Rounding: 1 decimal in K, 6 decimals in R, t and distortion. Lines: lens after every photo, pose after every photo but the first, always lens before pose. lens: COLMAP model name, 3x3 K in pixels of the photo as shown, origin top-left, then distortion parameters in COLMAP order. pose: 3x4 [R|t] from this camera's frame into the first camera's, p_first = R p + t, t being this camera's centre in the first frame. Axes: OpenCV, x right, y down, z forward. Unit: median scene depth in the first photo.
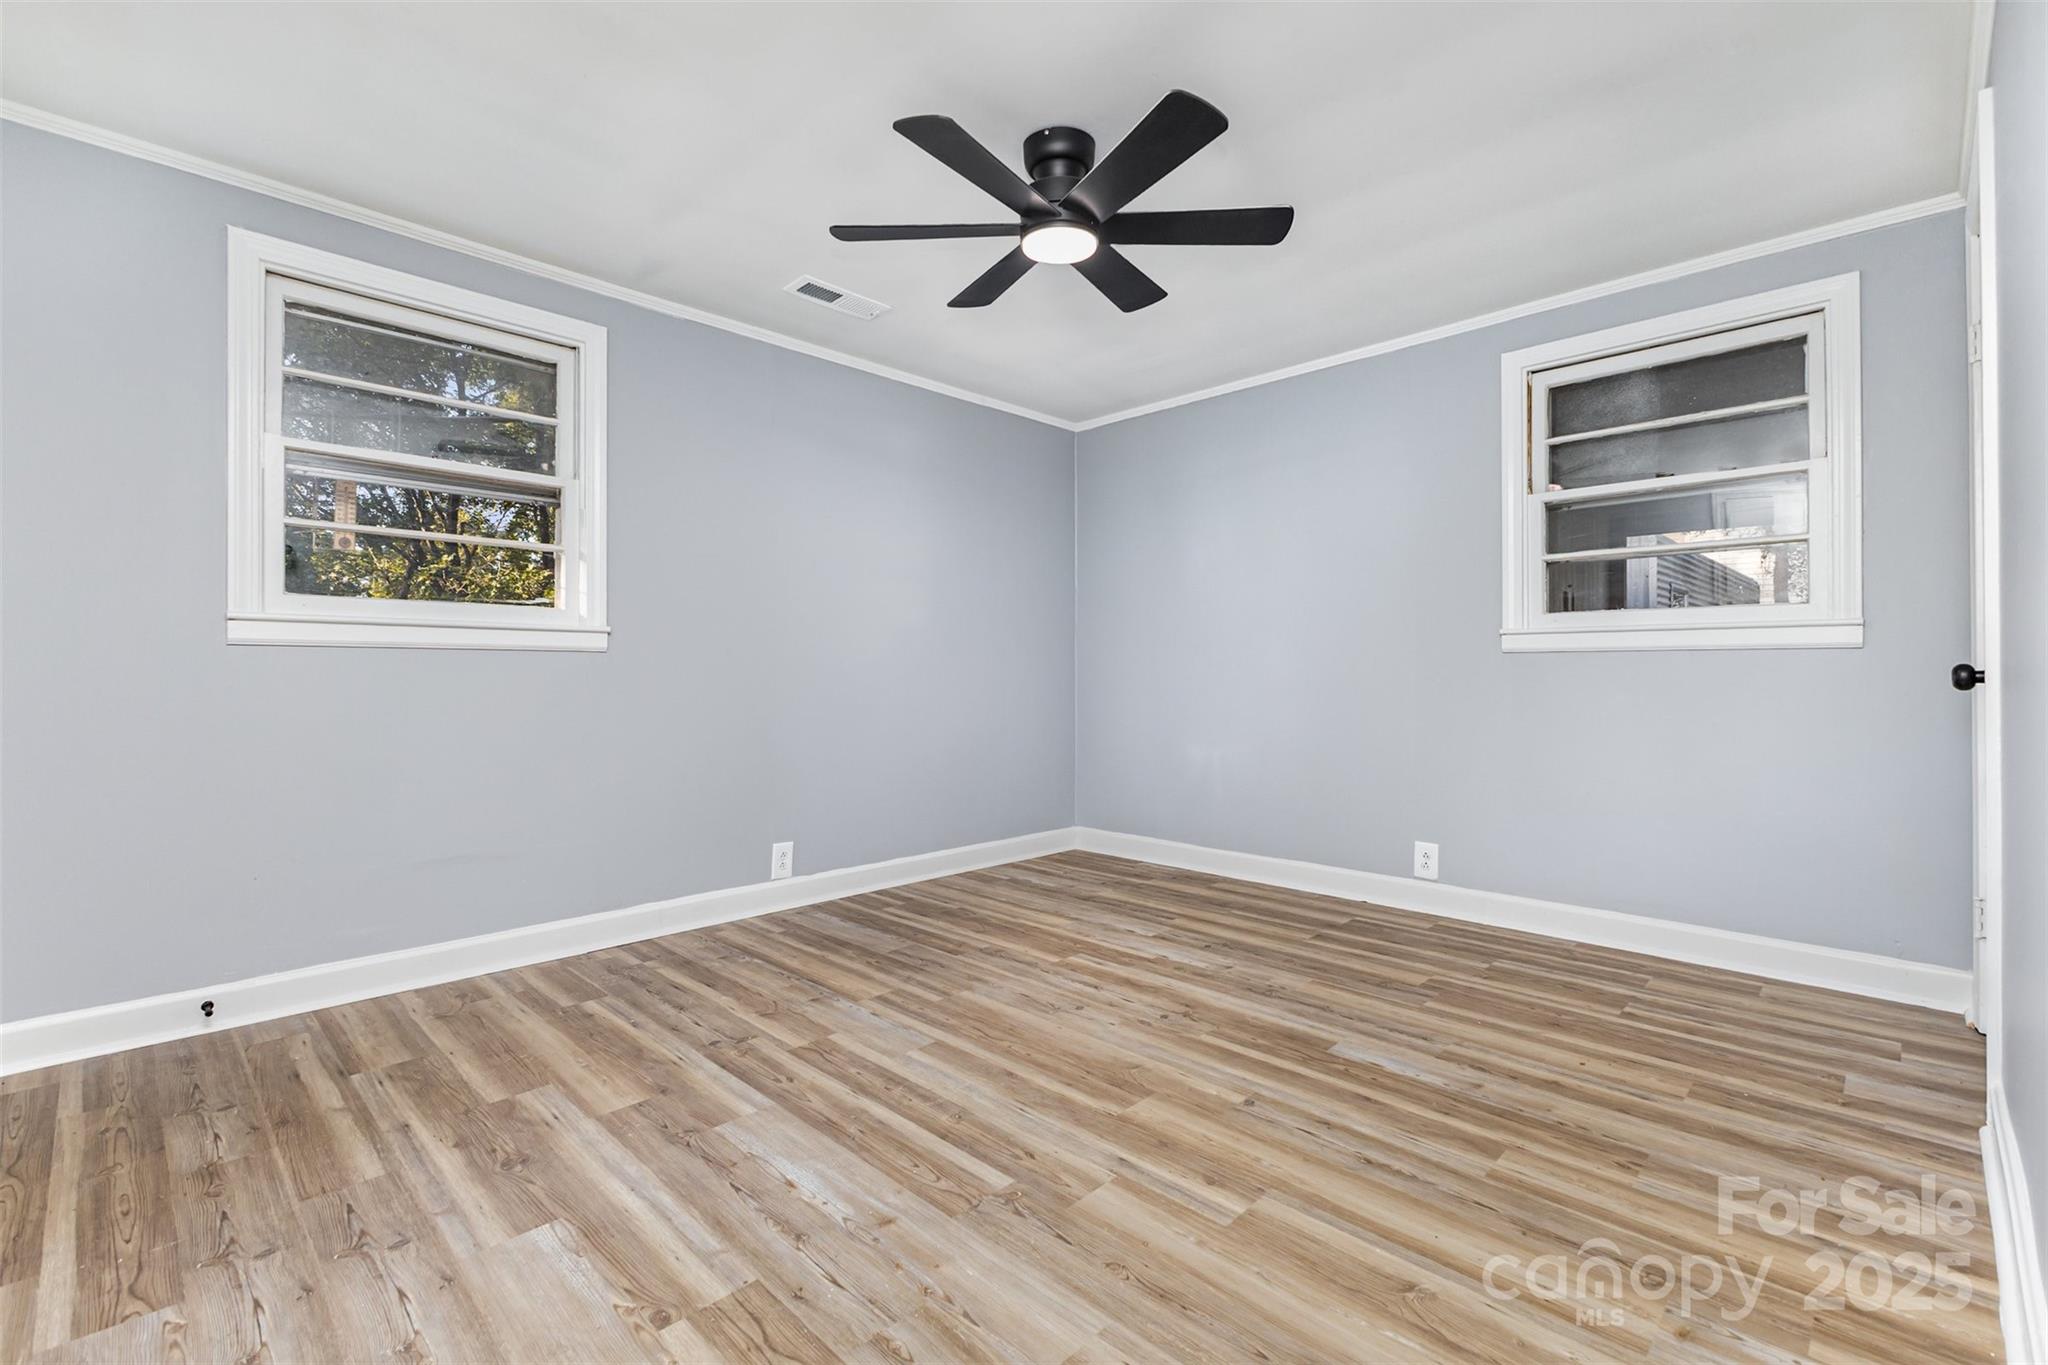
lens RADIAL K [[898.9, 0, 1026.1], [0, 898.9, 669.4], [0, 0, 1]] dist [0.000637, 0.000073]
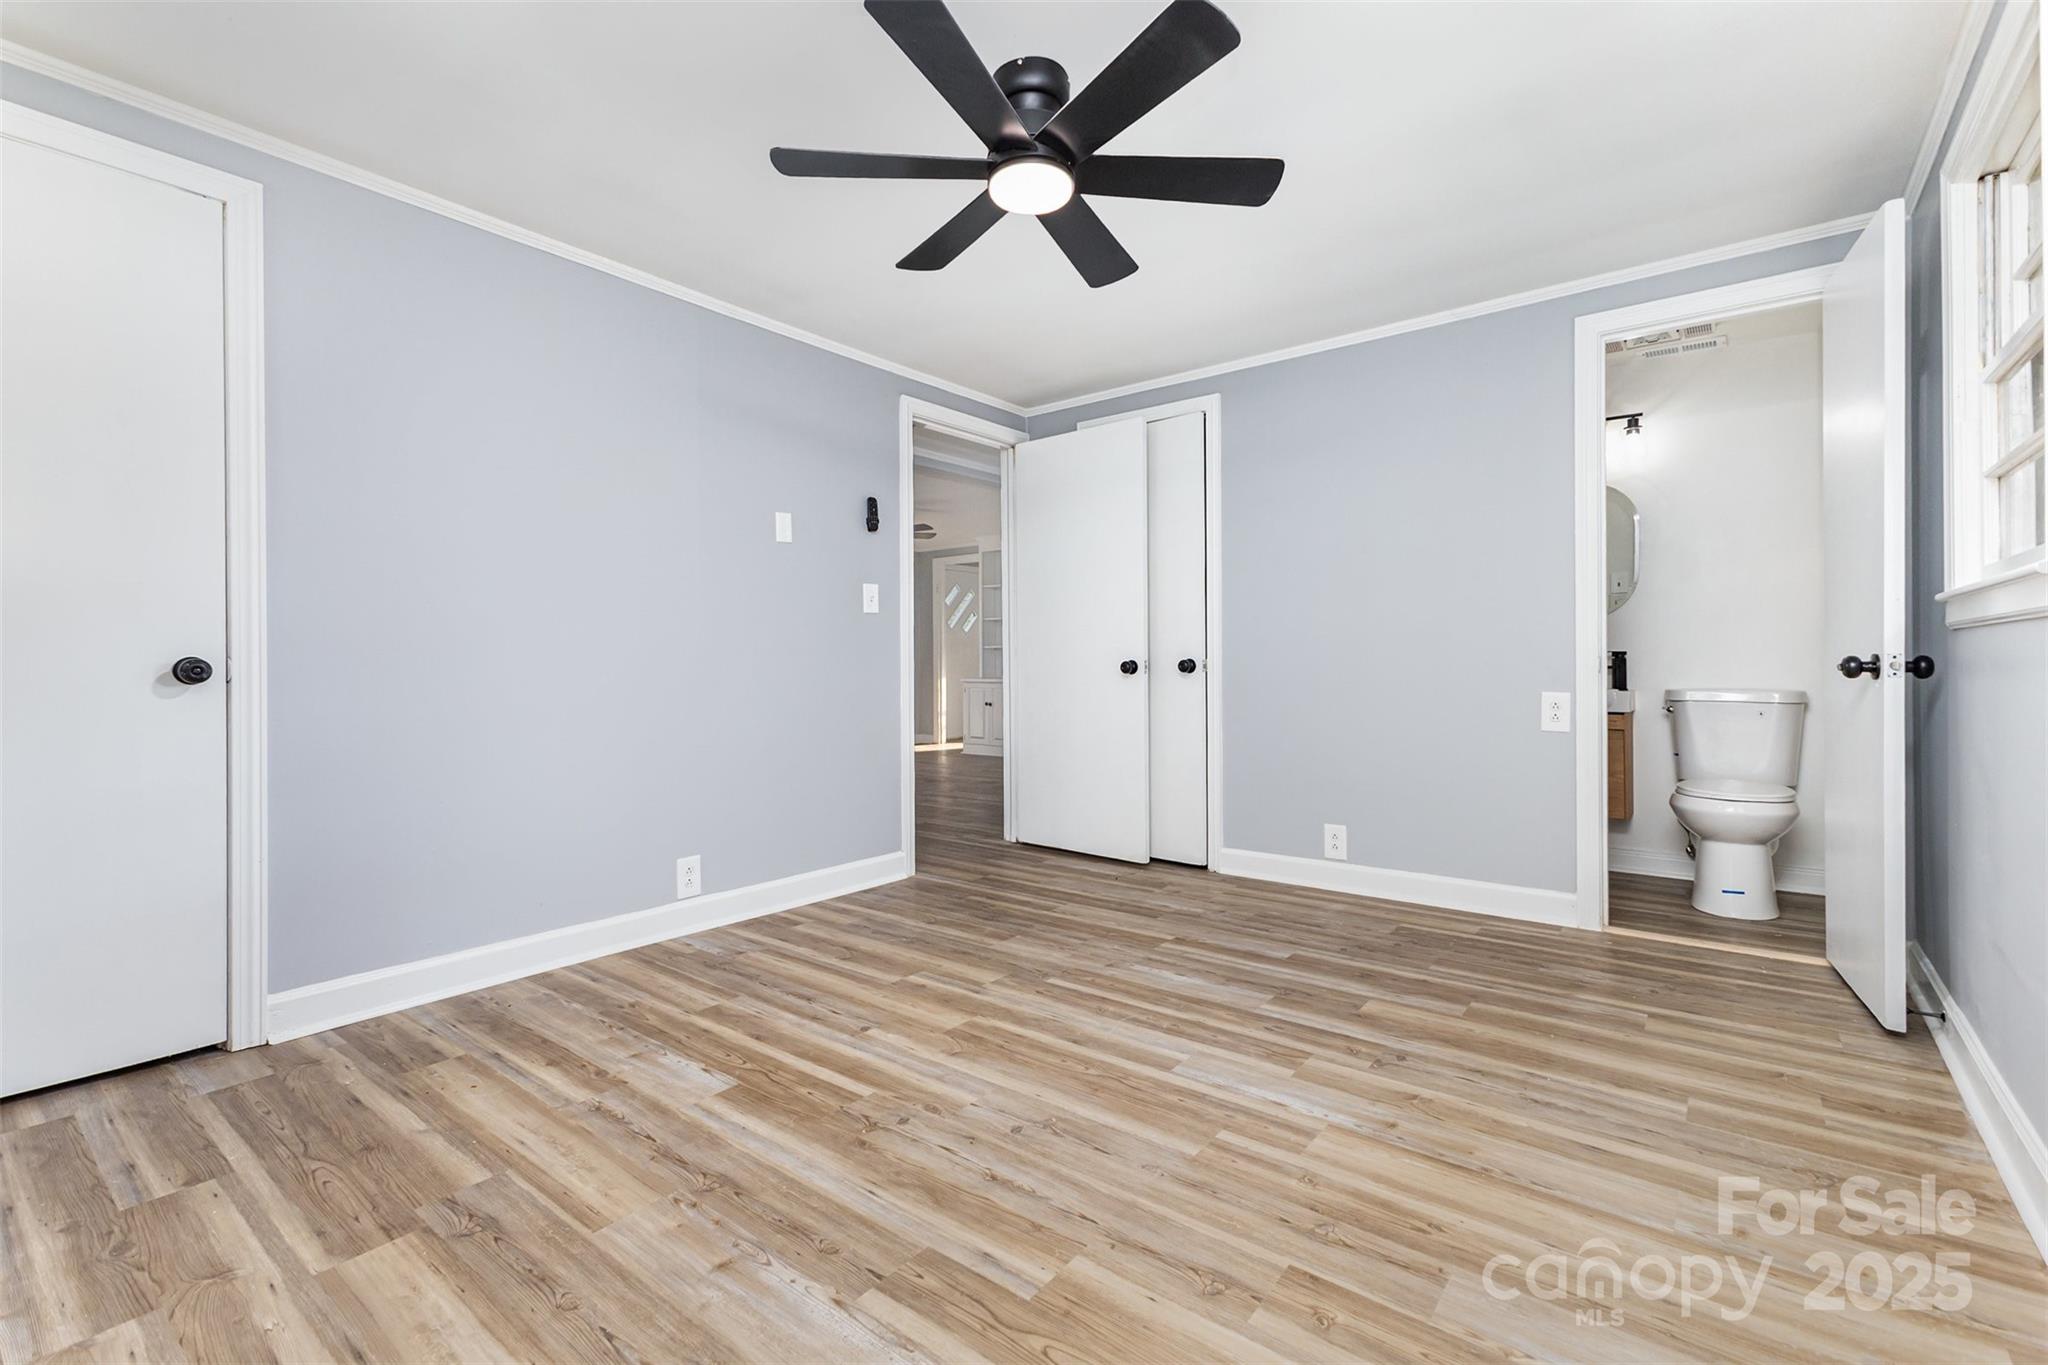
lens RADIAL K [[898.9, 0, 1026.1], [0, 898.9, 669.4], [0, 0, 1]] dist [0.000637, 0.000073]
pose [[-0.993866, 0.005714, -0.110445, 0.152711], [0.005756, 0.999983, -0.000065, 0.009762], [0.110443, -0.000700, -0.993882, 2.023879]]
